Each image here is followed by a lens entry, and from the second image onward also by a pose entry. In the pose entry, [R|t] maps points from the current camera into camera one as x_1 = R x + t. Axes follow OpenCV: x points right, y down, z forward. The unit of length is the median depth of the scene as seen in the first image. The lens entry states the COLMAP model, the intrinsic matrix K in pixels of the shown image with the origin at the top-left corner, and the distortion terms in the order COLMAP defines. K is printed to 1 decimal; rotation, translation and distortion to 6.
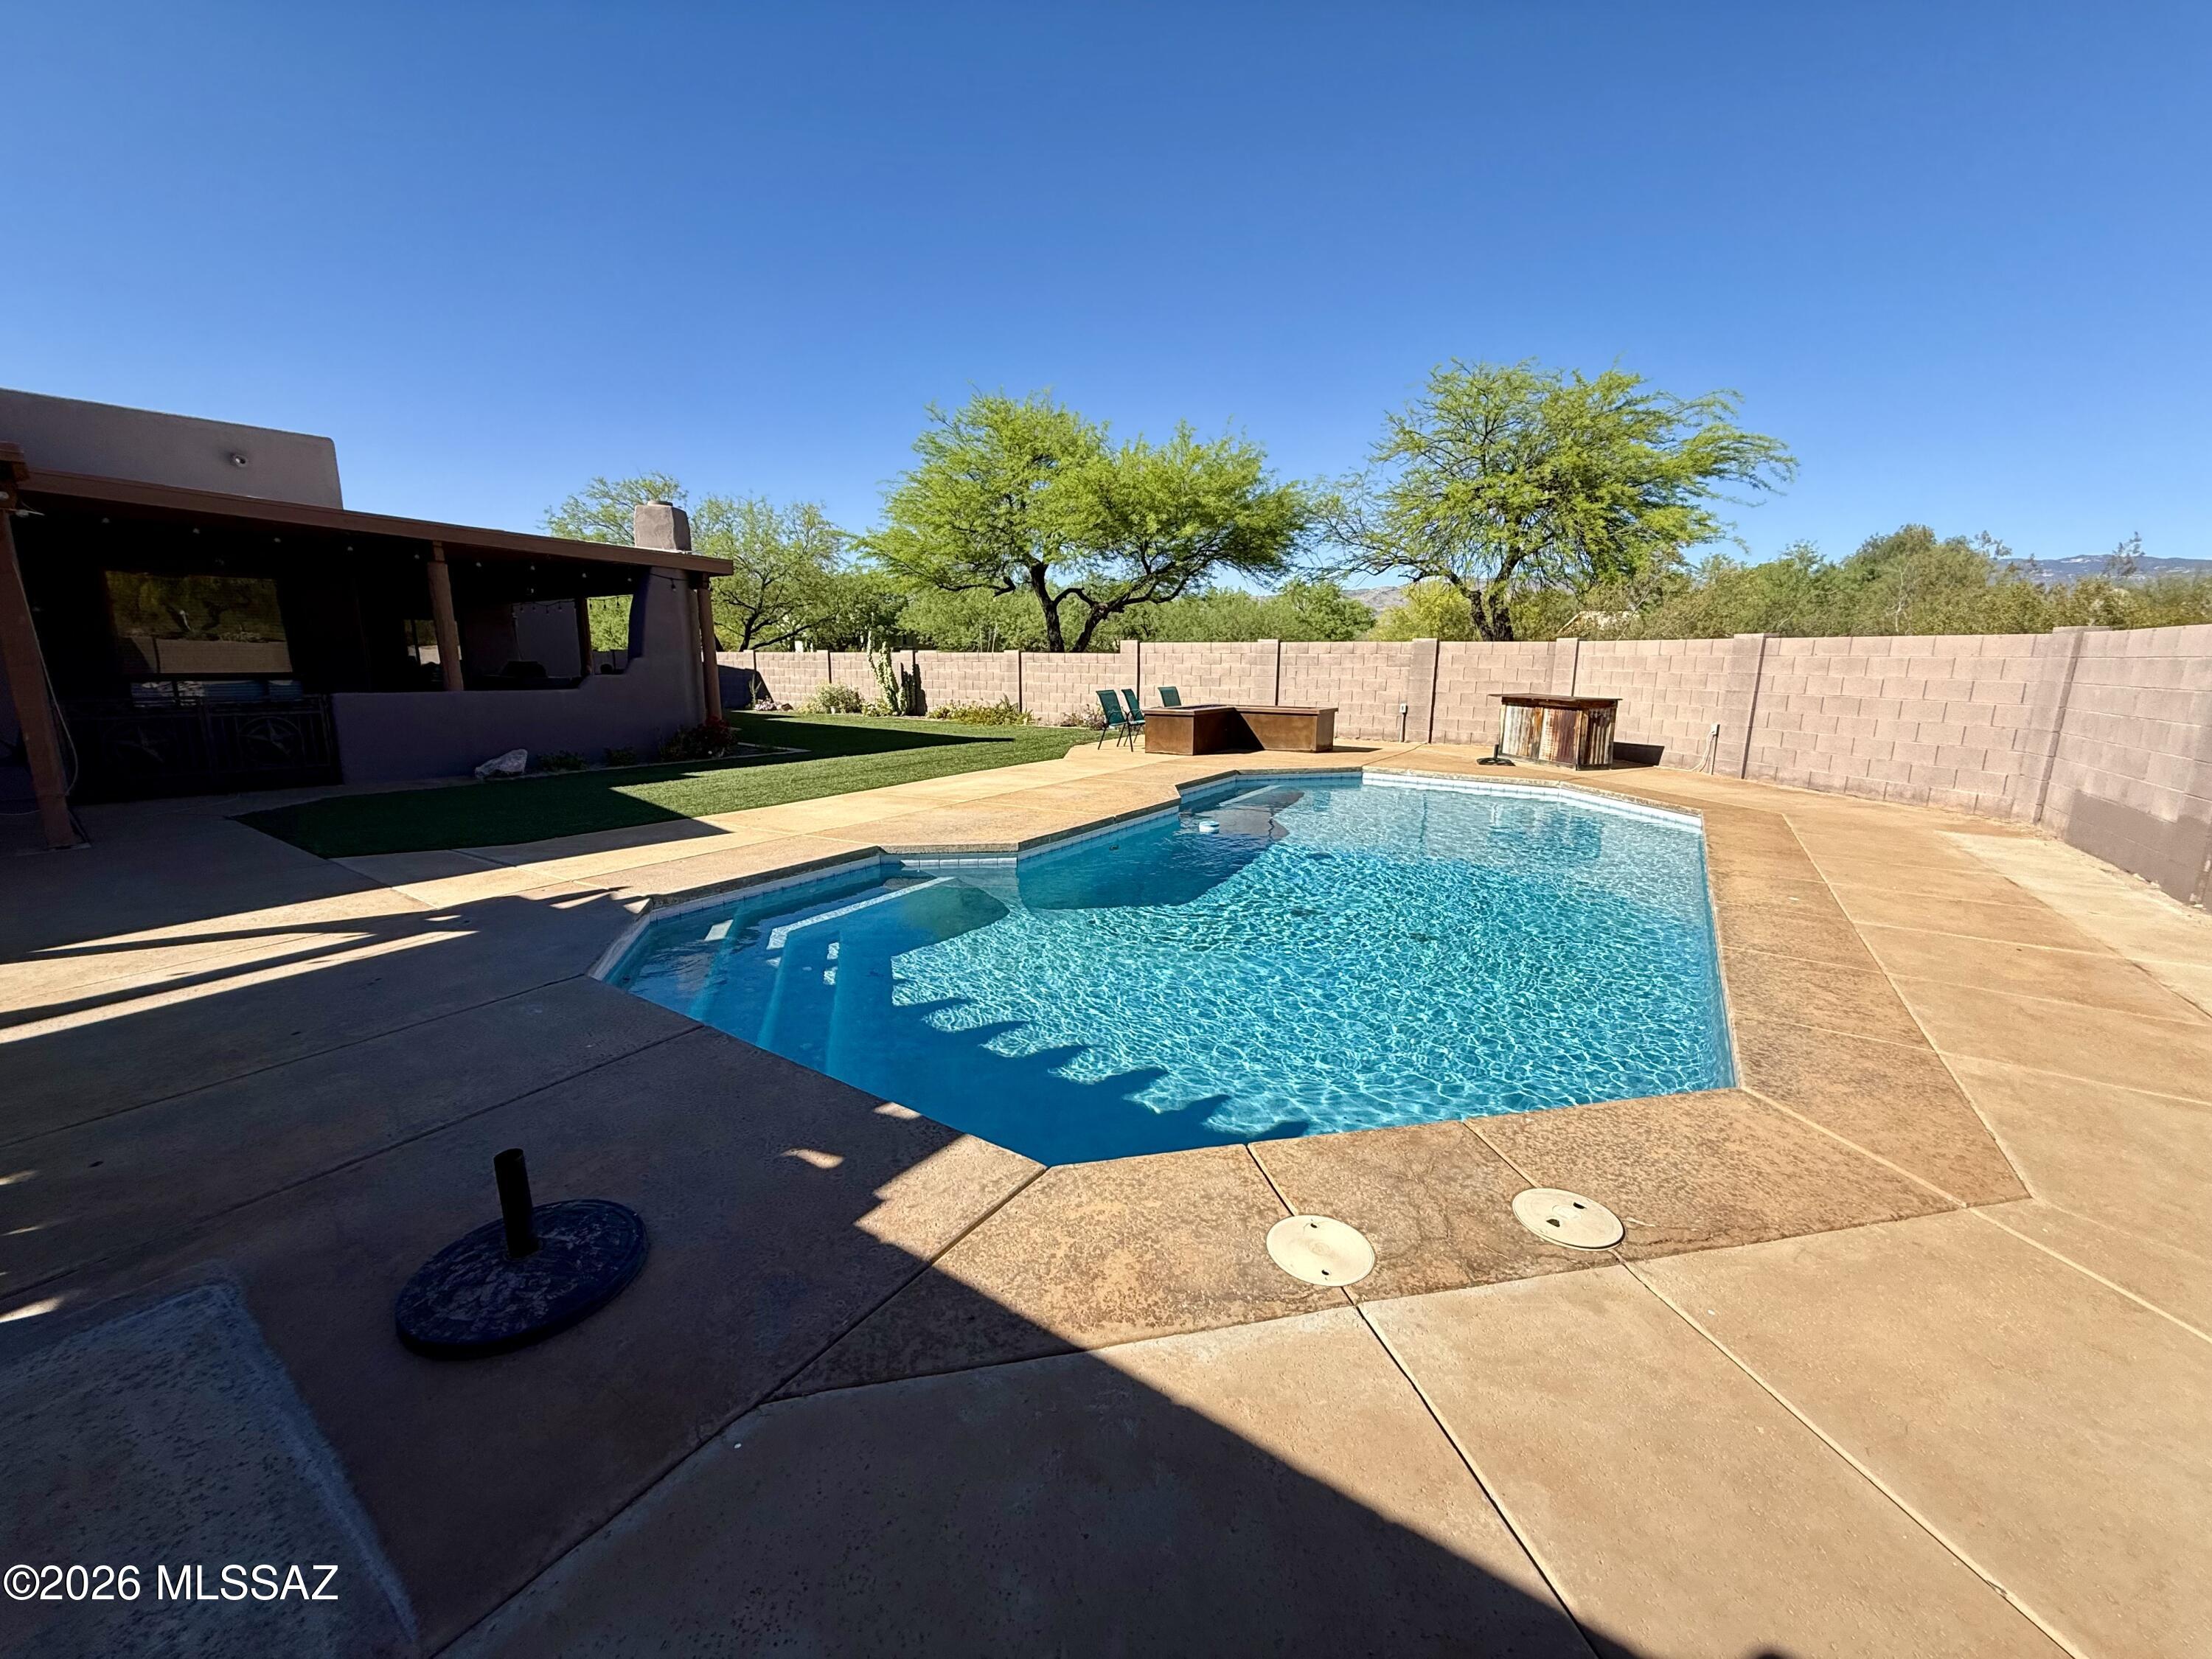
lens RADIAL K [[878.1, 0, 1102.3], [0, 878.1, 831.3], [0, 0, 1]] dist [-0.001221, 0.000307]
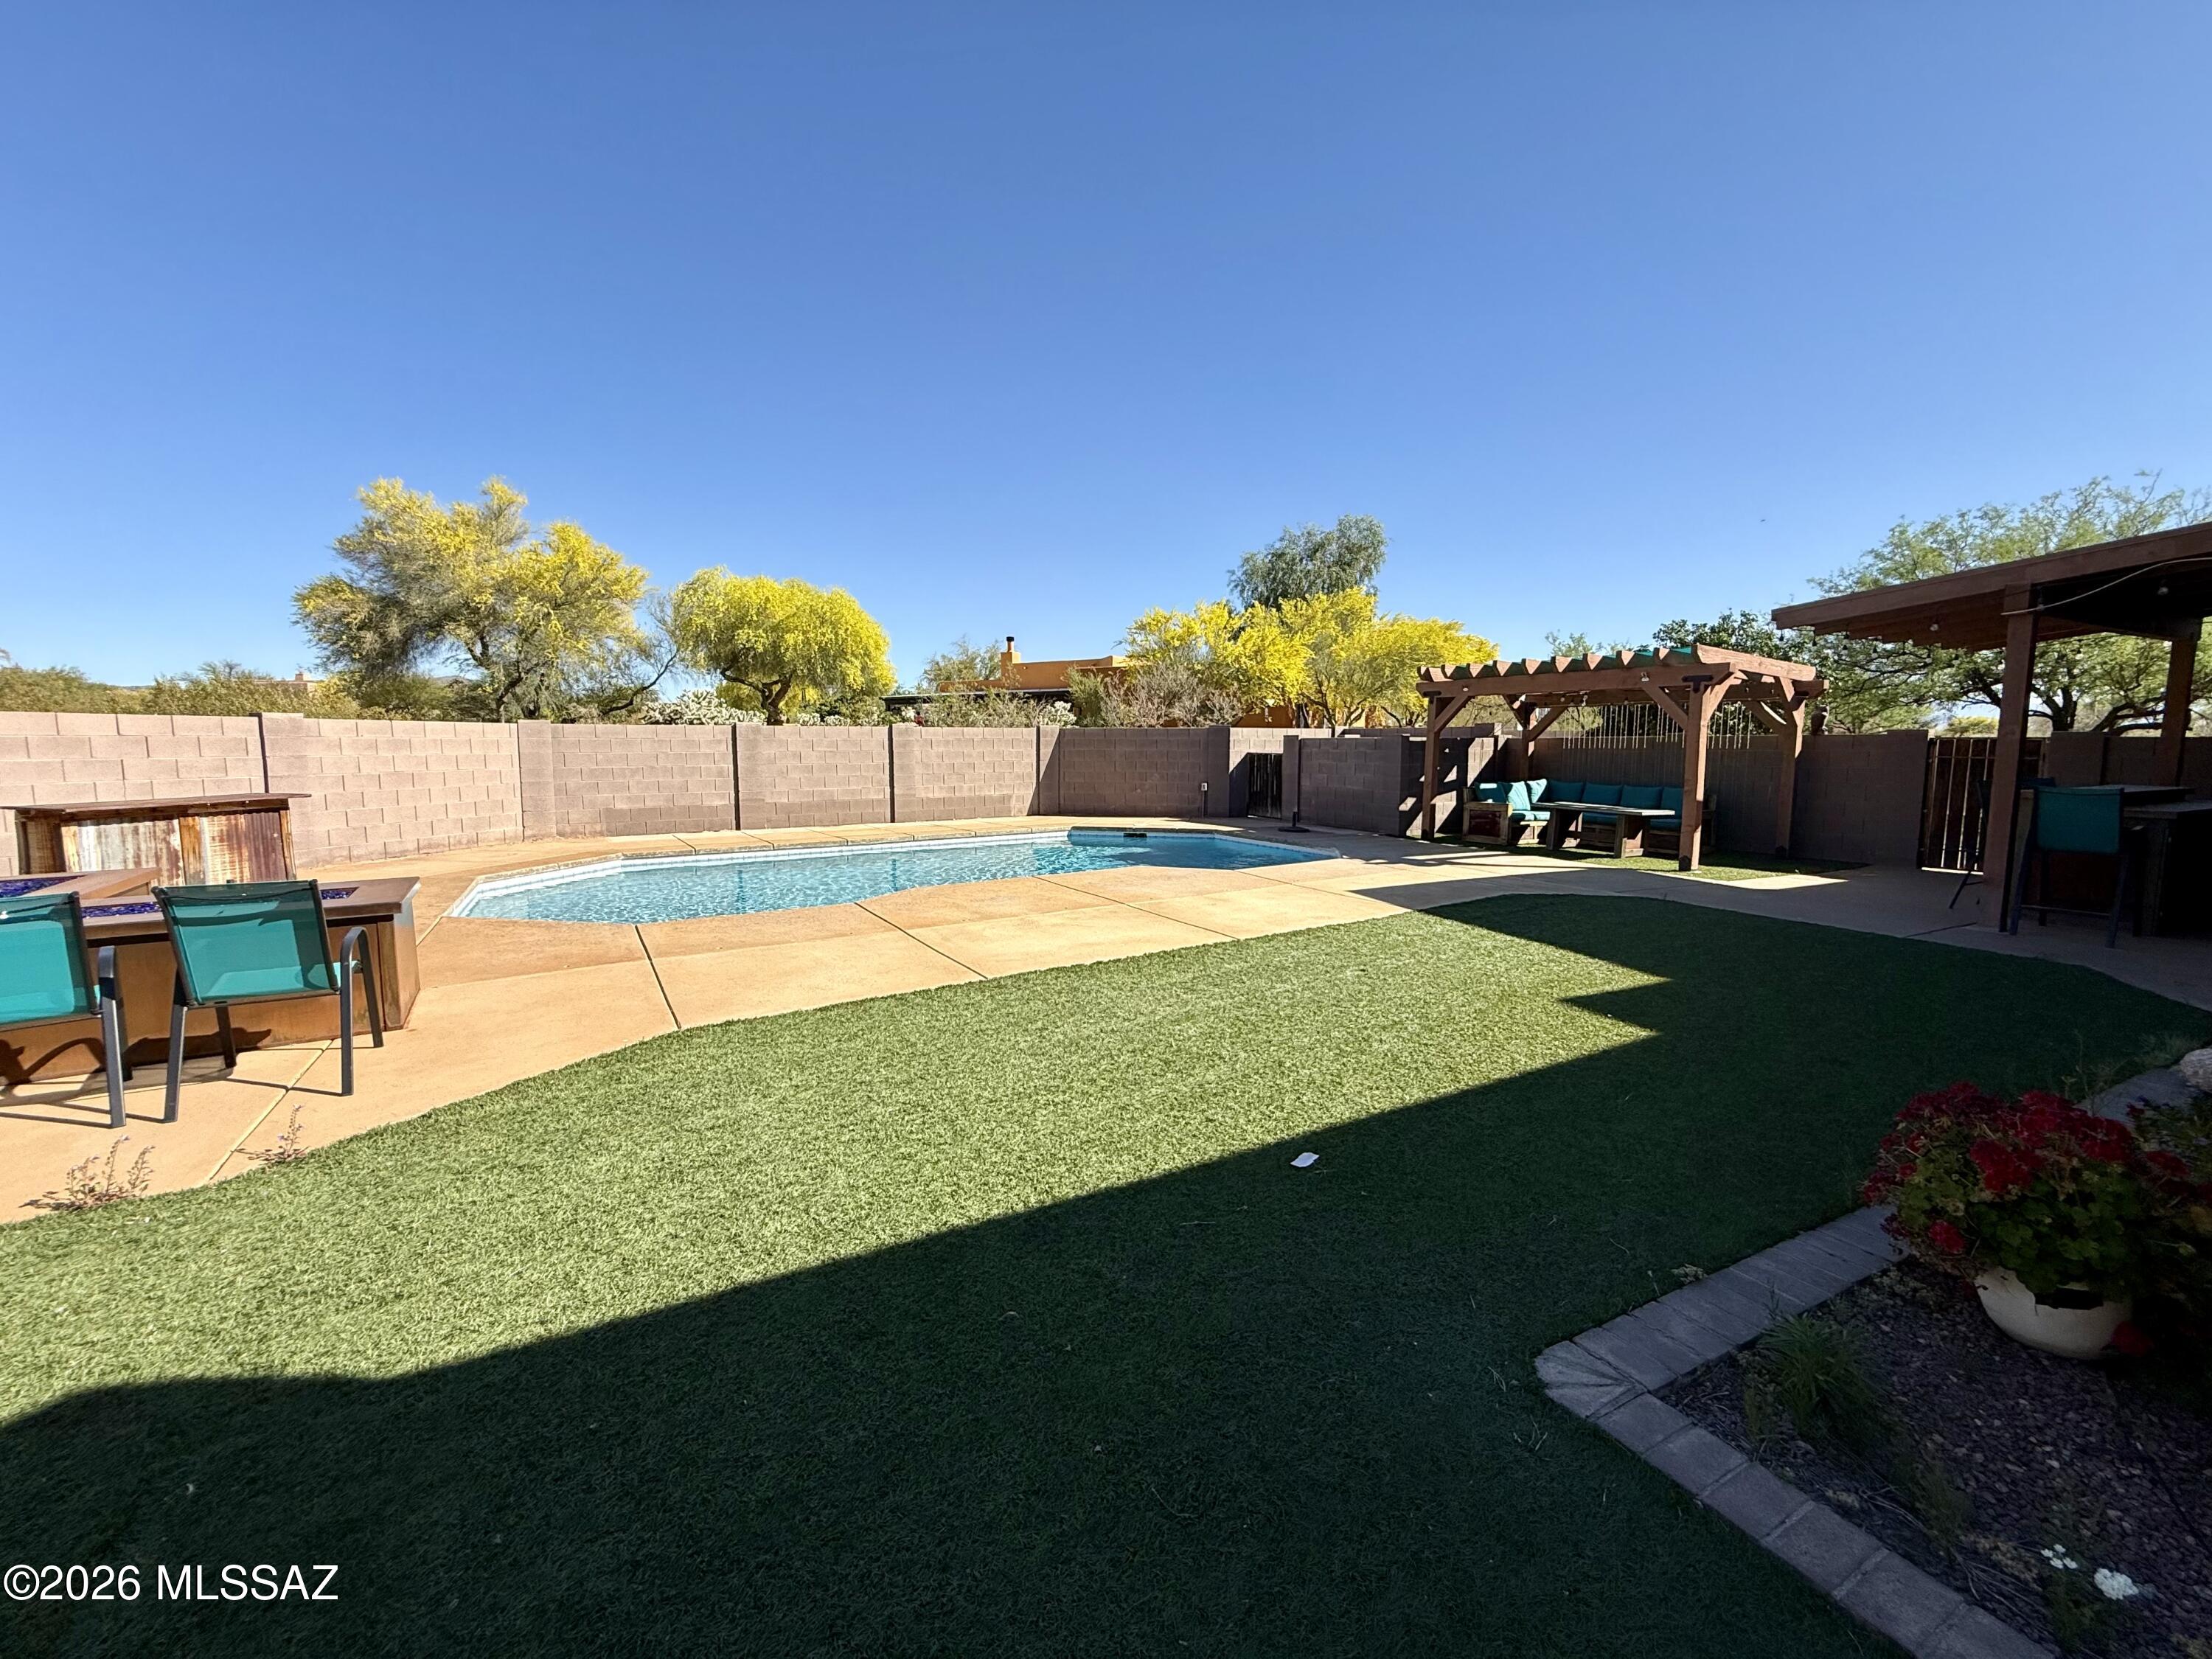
lens RADIAL K [[878.1, 0, 1102.3], [0, 878.1, 831.3], [0, 0, 1]] dist [-0.001221, 0.000307]
pose [[-0.908823, -0.052878, 0.413817, -0.345994], [0.072234, 0.957007, 0.280928, -0.249564], [-0.410880, 0.285205, -0.865930, 1.218725]]
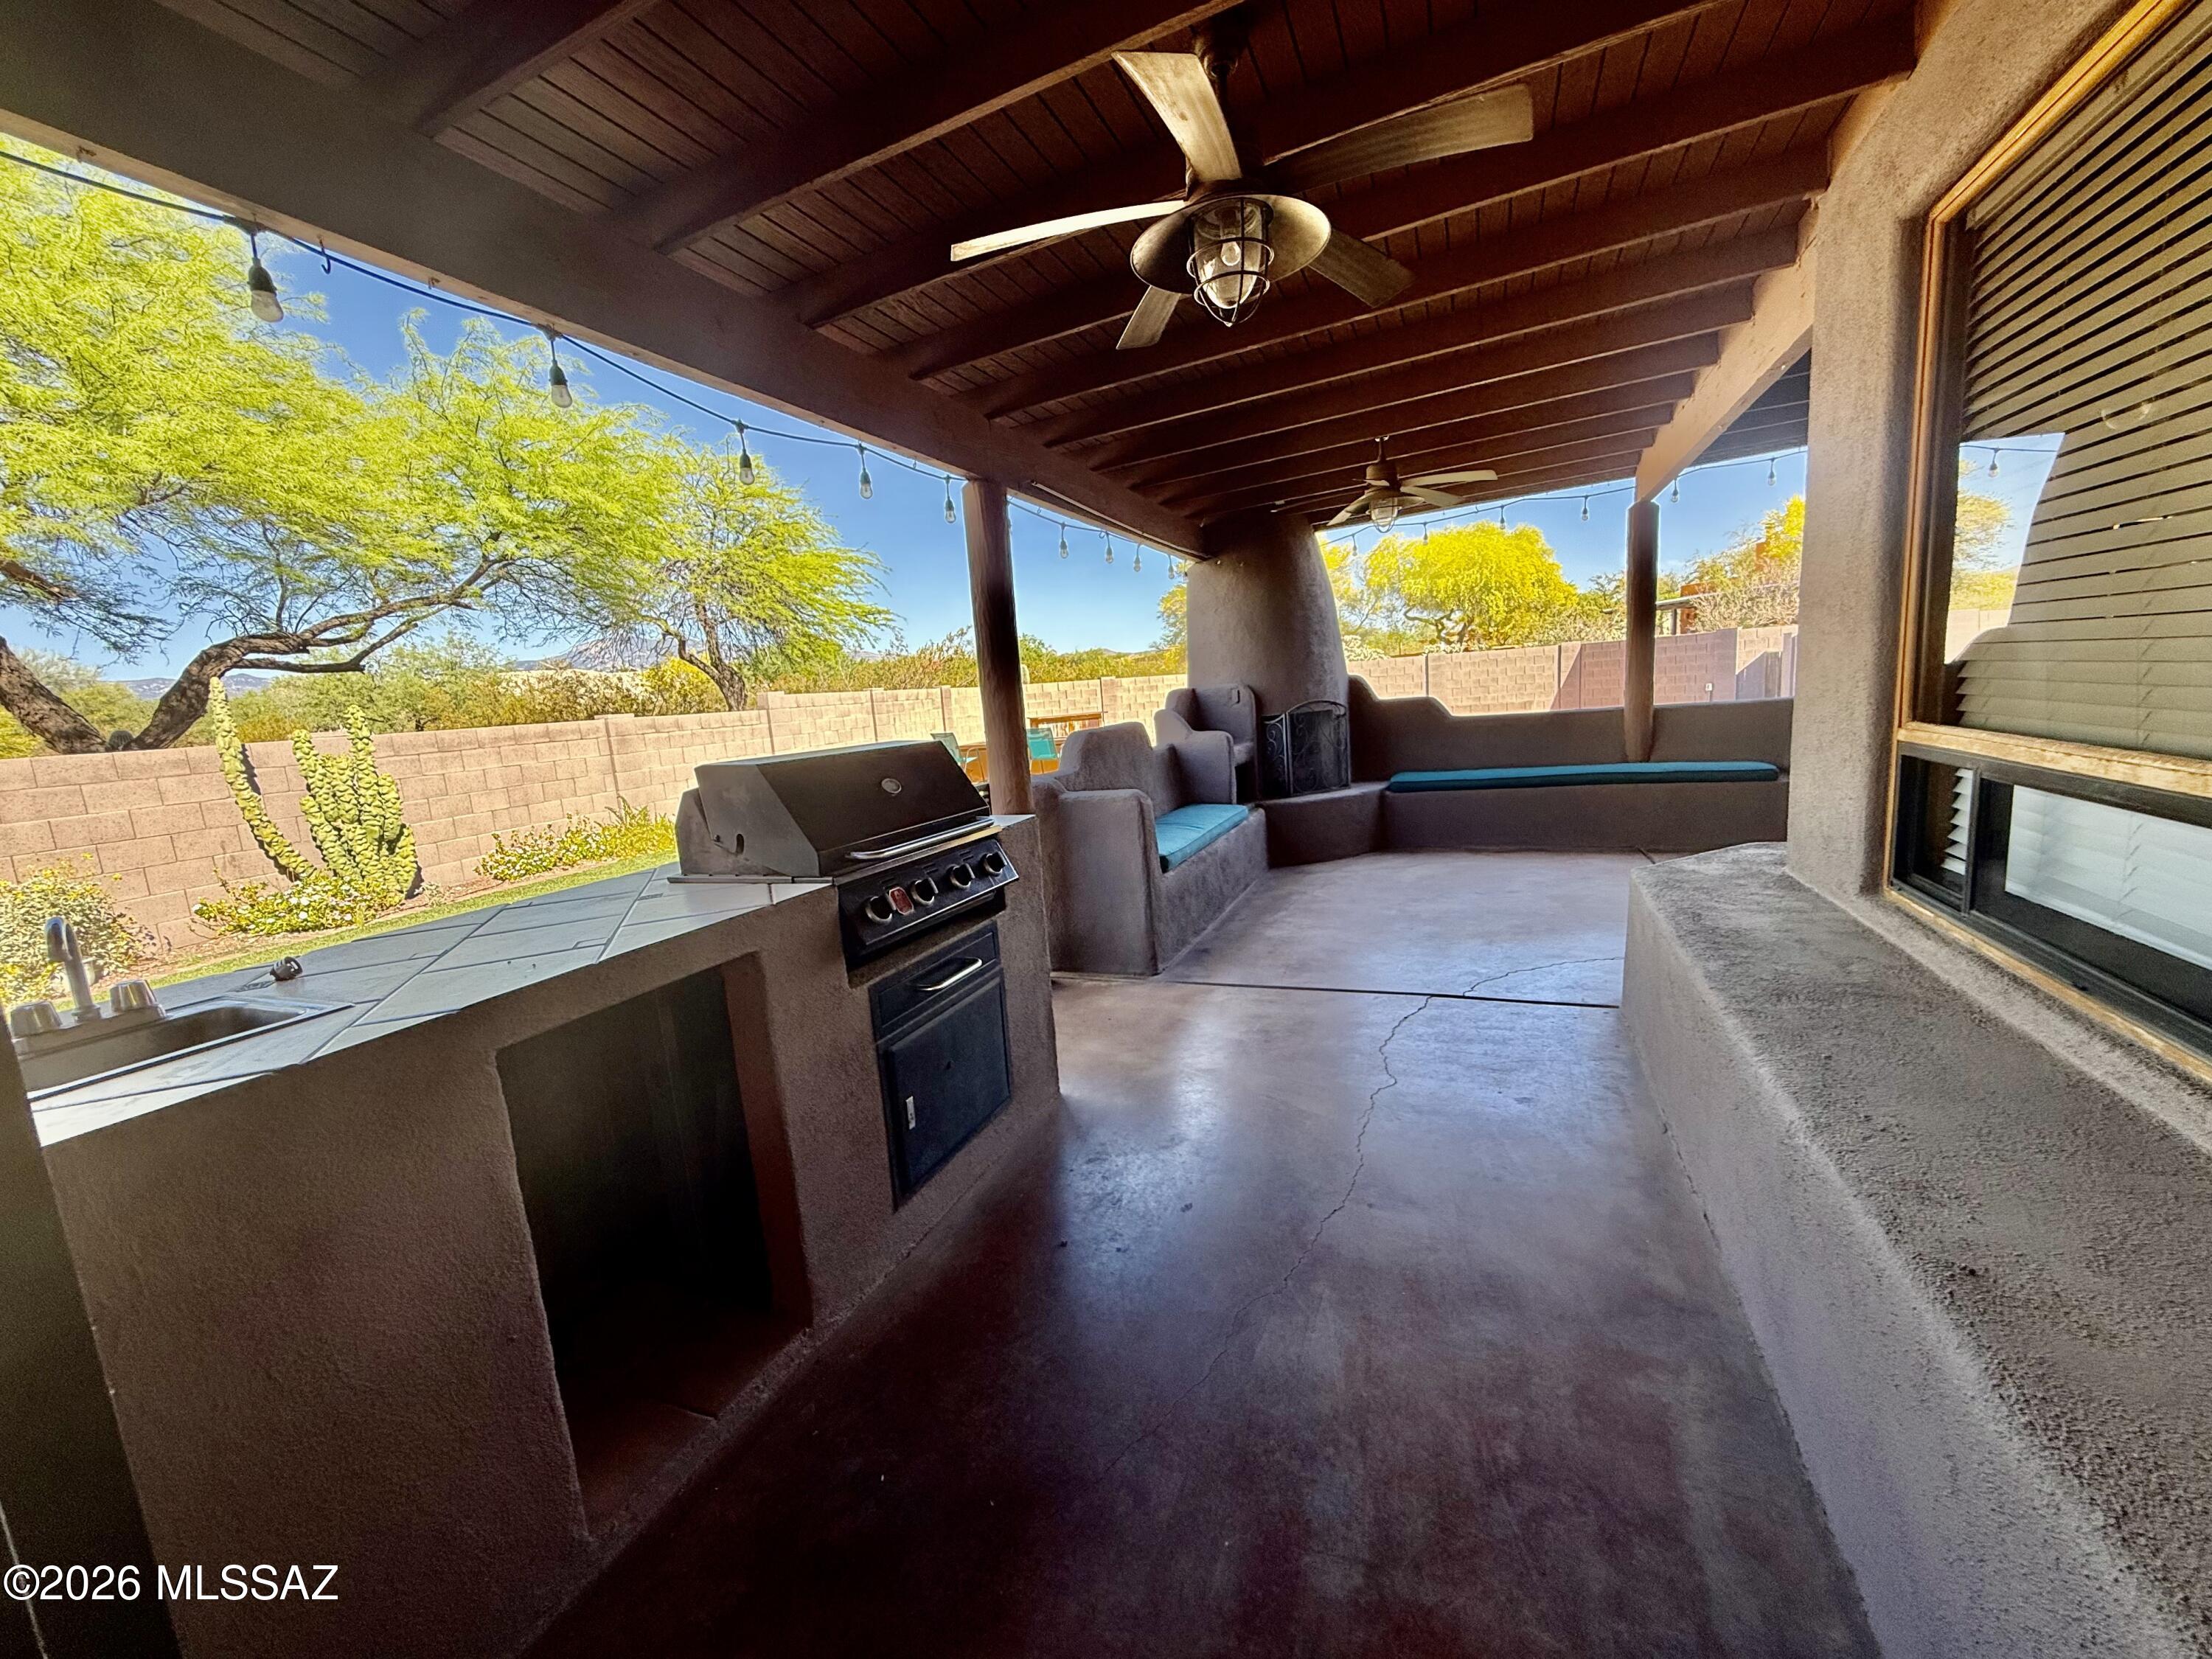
lens RADIAL K [[878.1, 0, 1102.3], [0, 878.1, 831.3], [0, 0, 1]] dist [-0.001221, 0.000307]
pose [[-0.261309, -0.142466, 0.954684, -1.074310], [0.255418, 0.943588, 0.210721, -0.265519], [-0.930849, 0.298907, -0.210180, 1.290421]]
